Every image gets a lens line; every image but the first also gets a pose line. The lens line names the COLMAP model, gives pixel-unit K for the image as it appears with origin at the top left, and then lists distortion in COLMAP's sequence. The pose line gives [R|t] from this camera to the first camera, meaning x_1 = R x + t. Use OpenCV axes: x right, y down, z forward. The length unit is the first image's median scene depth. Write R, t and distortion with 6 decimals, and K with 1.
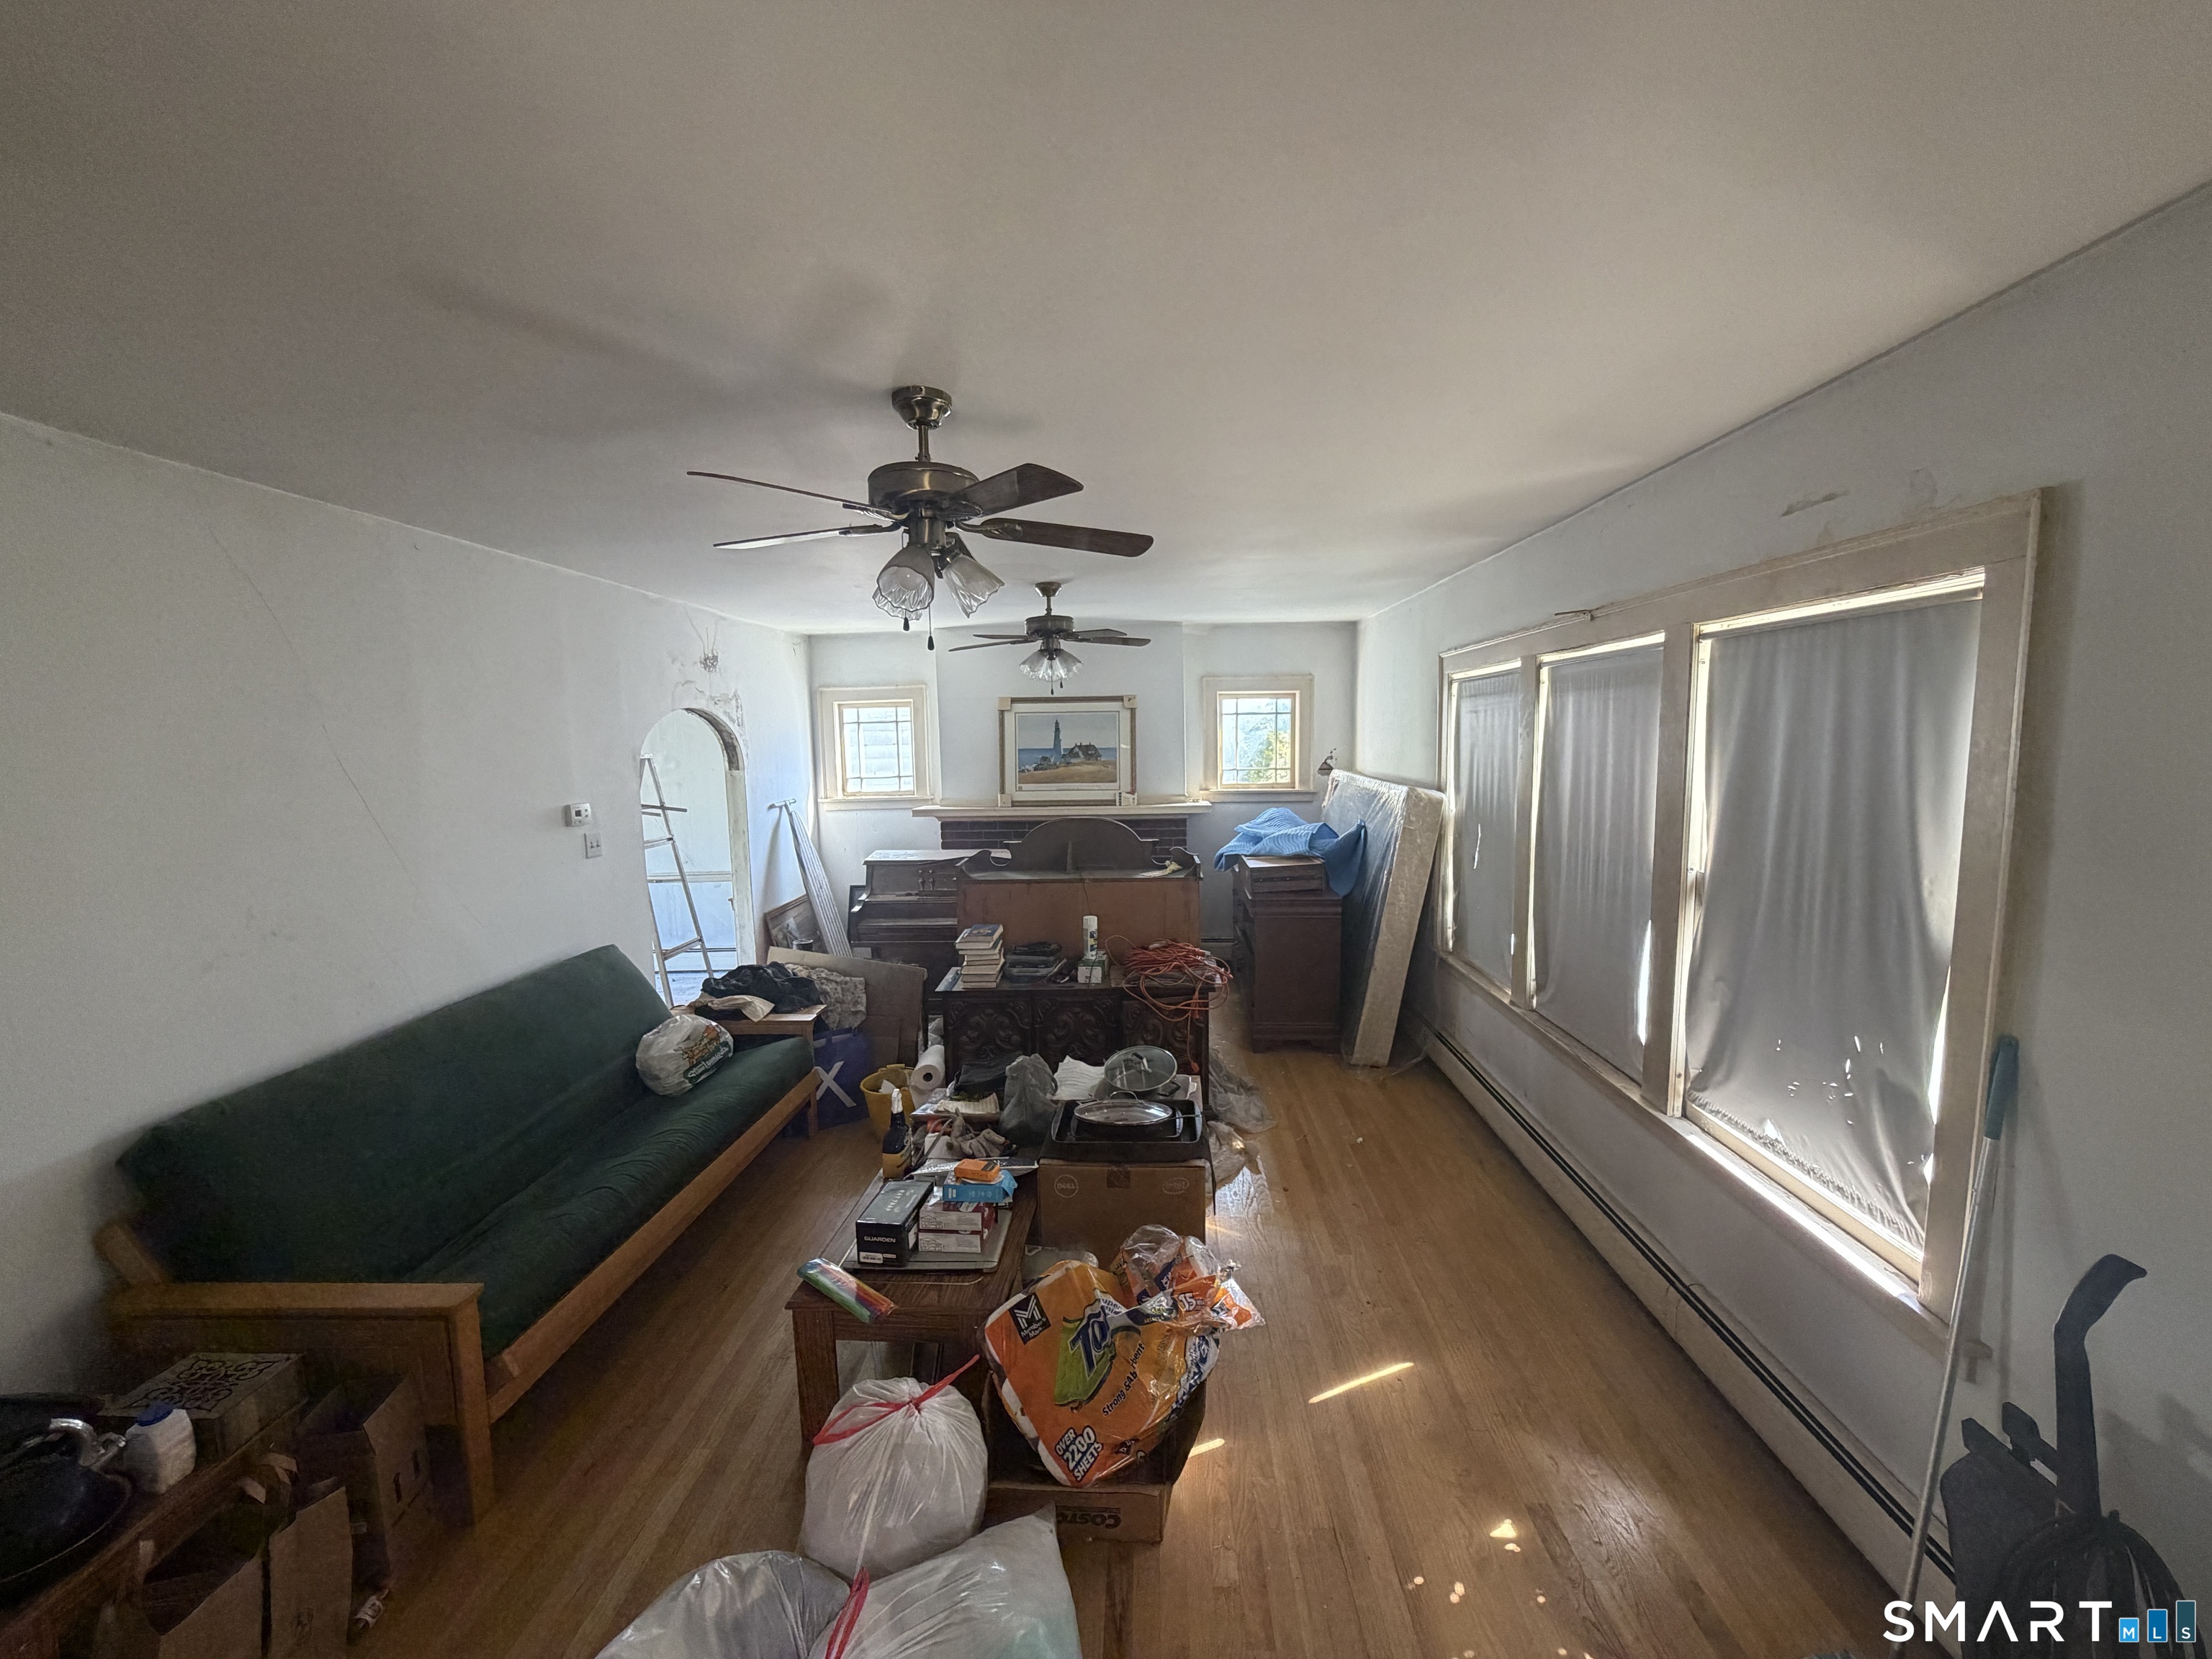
lens RADIAL K [[885.9, 0, 1120.4], [0, 885.9, 831.7], [0, 0, 1]] dist [0.001772, 0.000323]
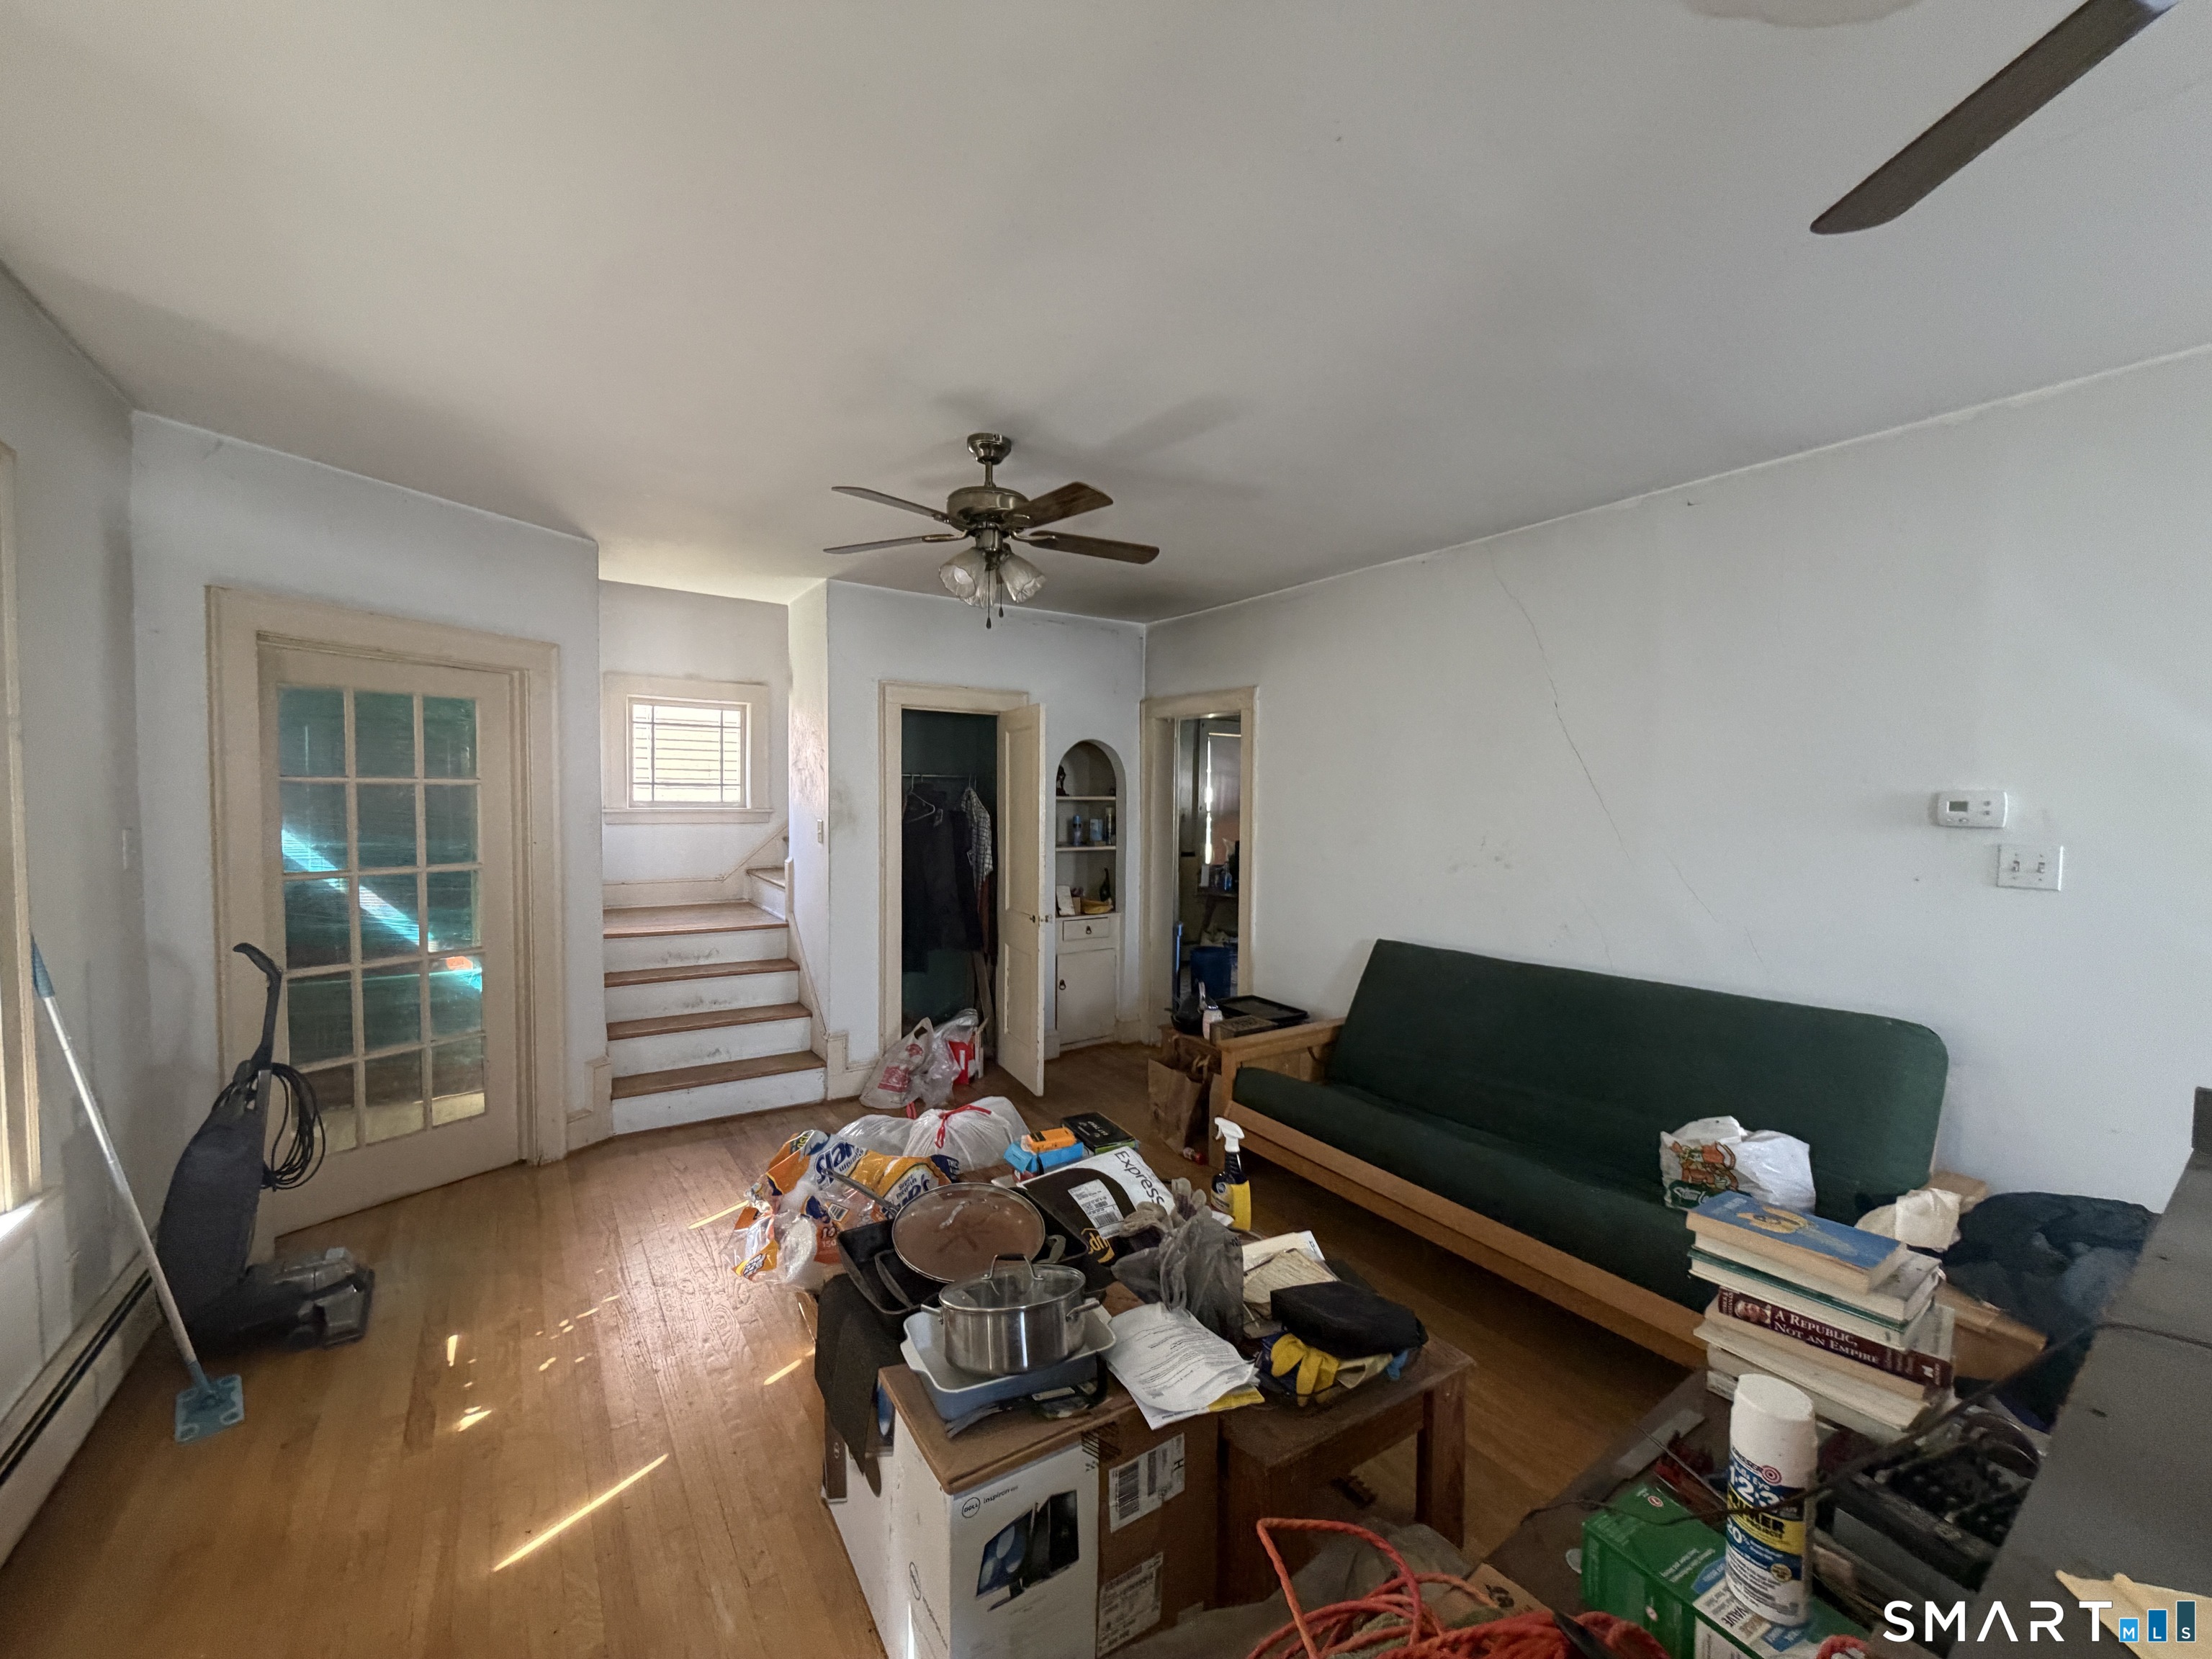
lens RADIAL K [[885.9, 0, 1120.4], [0, 885.9, 831.7], [0, 0, 1]] dist [0.001772, 0.000323]
pose [[-0.819998, 0.031628, -0.571492, 0.177986], [-0.060346, 0.988130, 0.141274, -0.047958], [0.569176, 0.150332, -0.808356, 1.022692]]
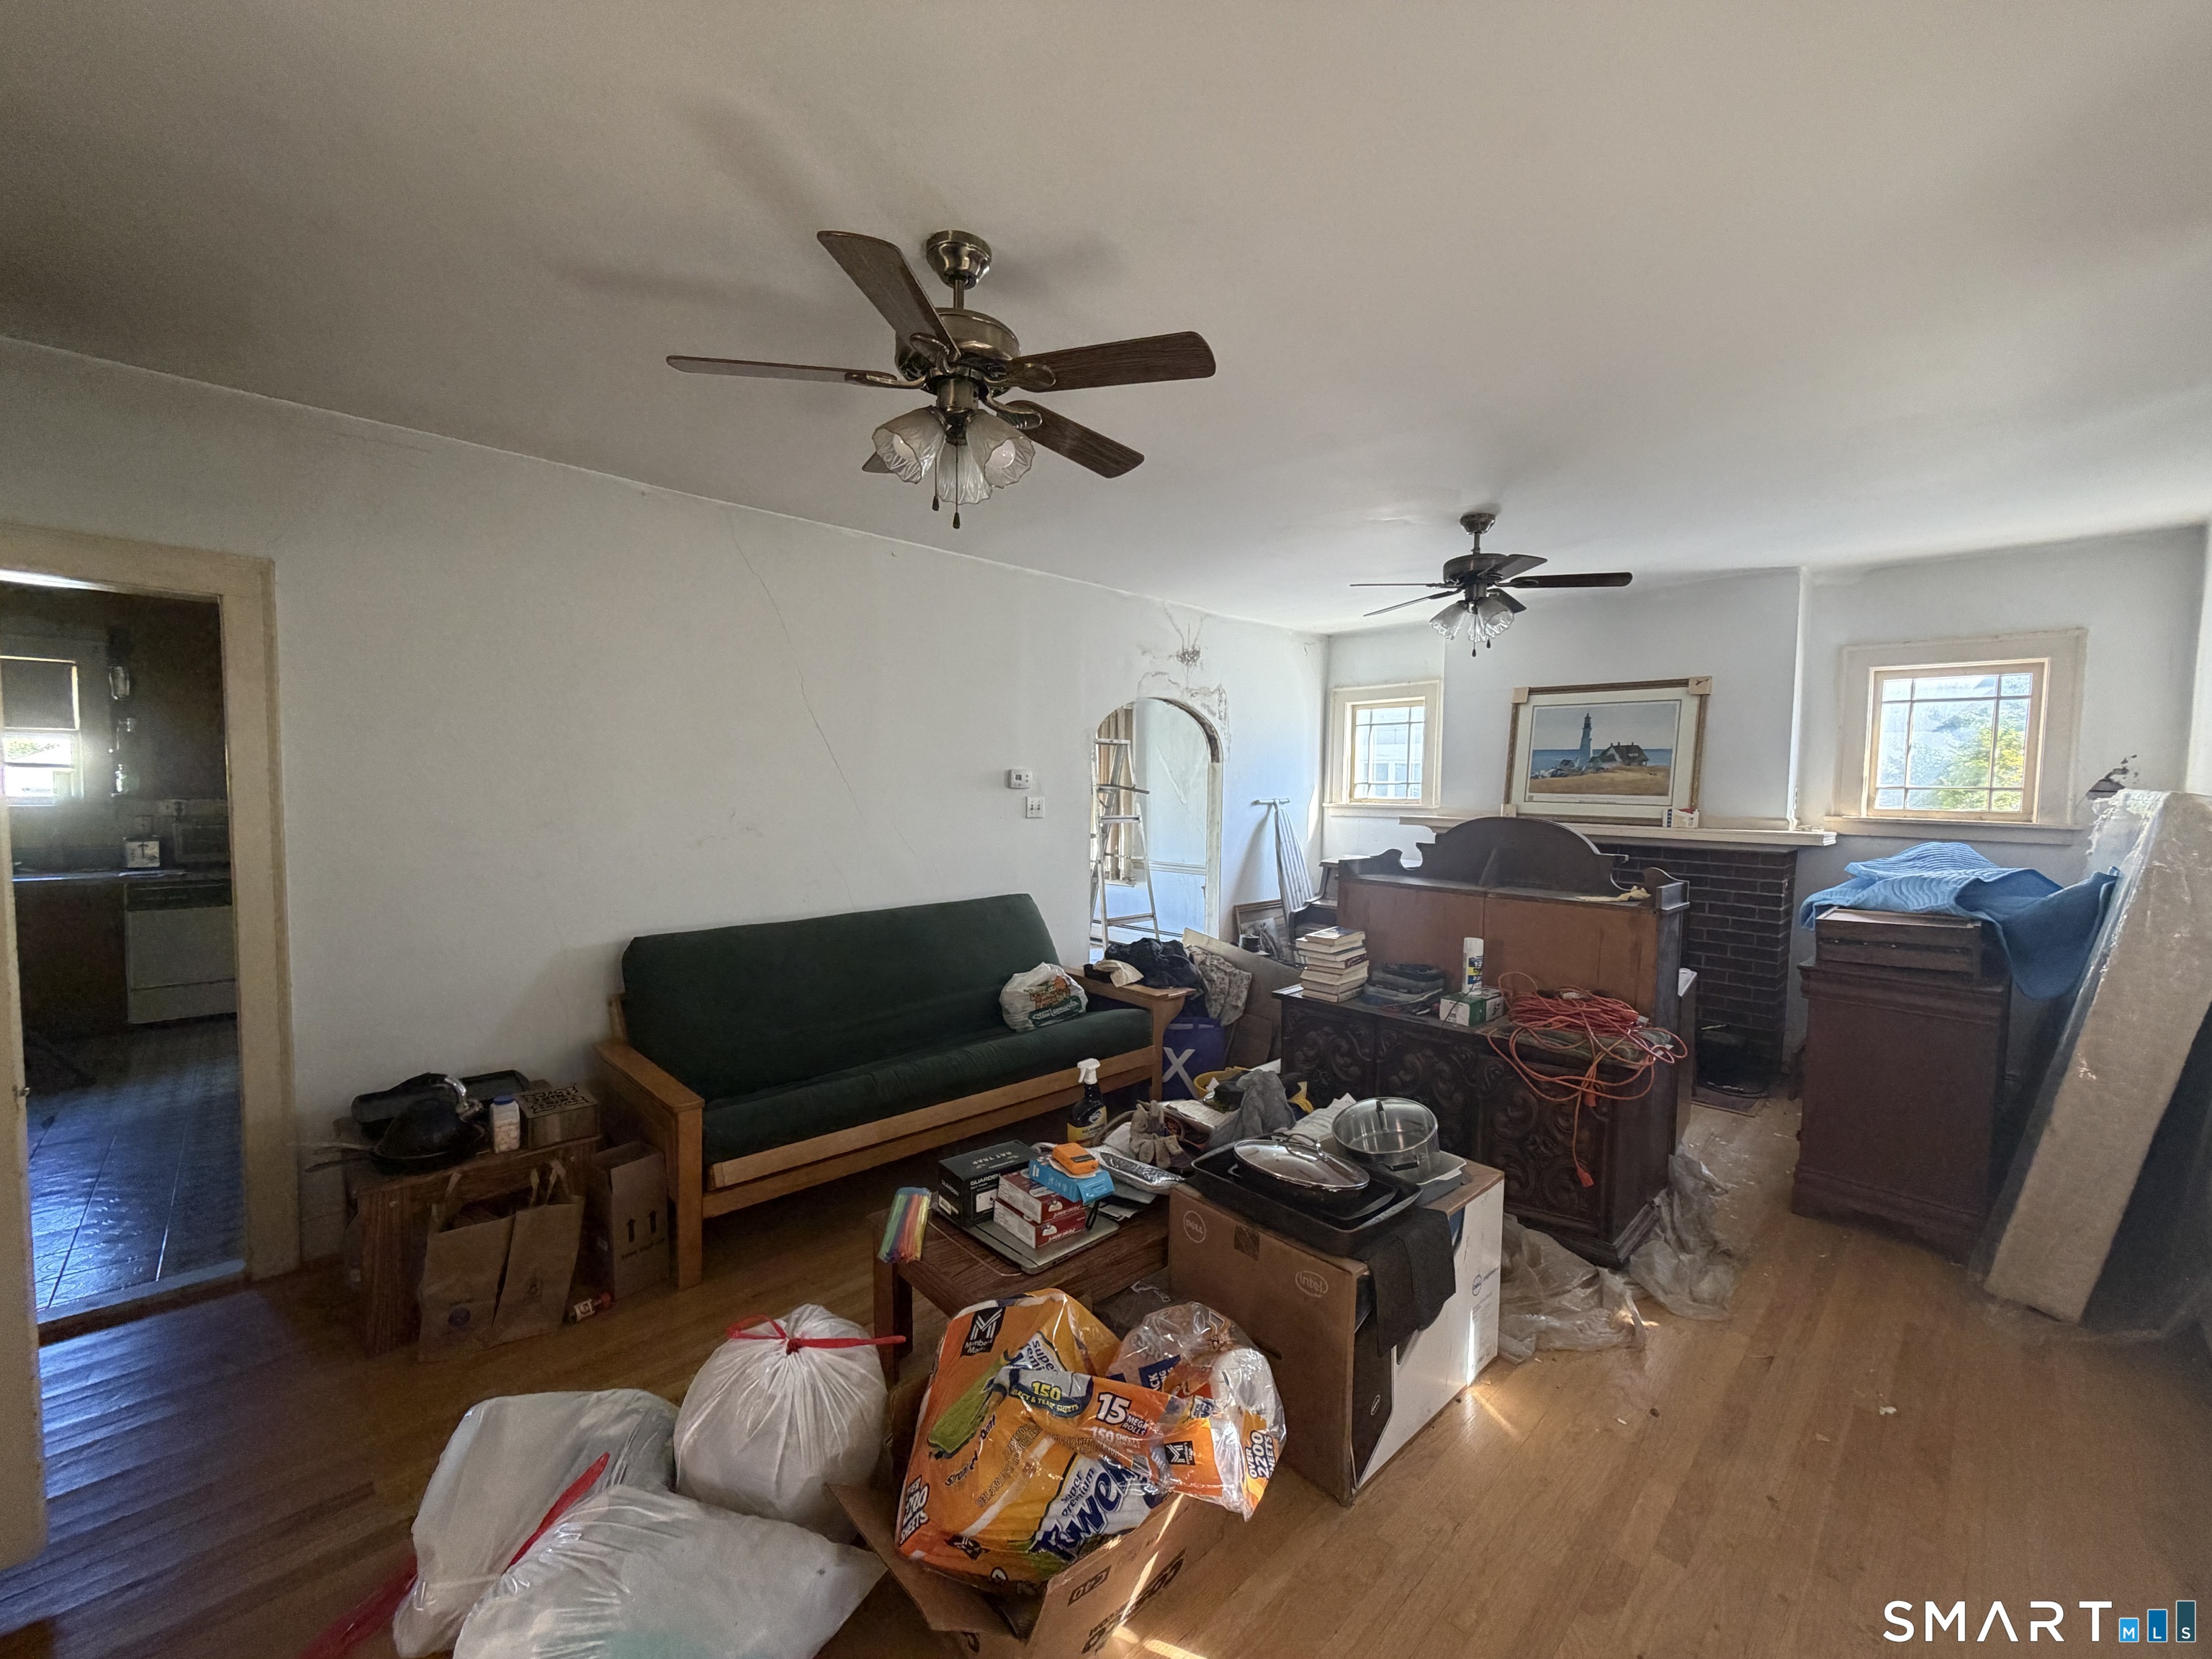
lens RADIAL K [[885.9, 0, 1120.4], [0, 885.9, 831.7], [0, 0, 1]] dist [0.001772, 0.000323]
pose [[0.721817, 0.067495, -0.688785, 0.252364], [-0.104611, 0.994439, -0.012181, 0.043801], [0.684133, 0.080846, 0.724863, 0.224670]]
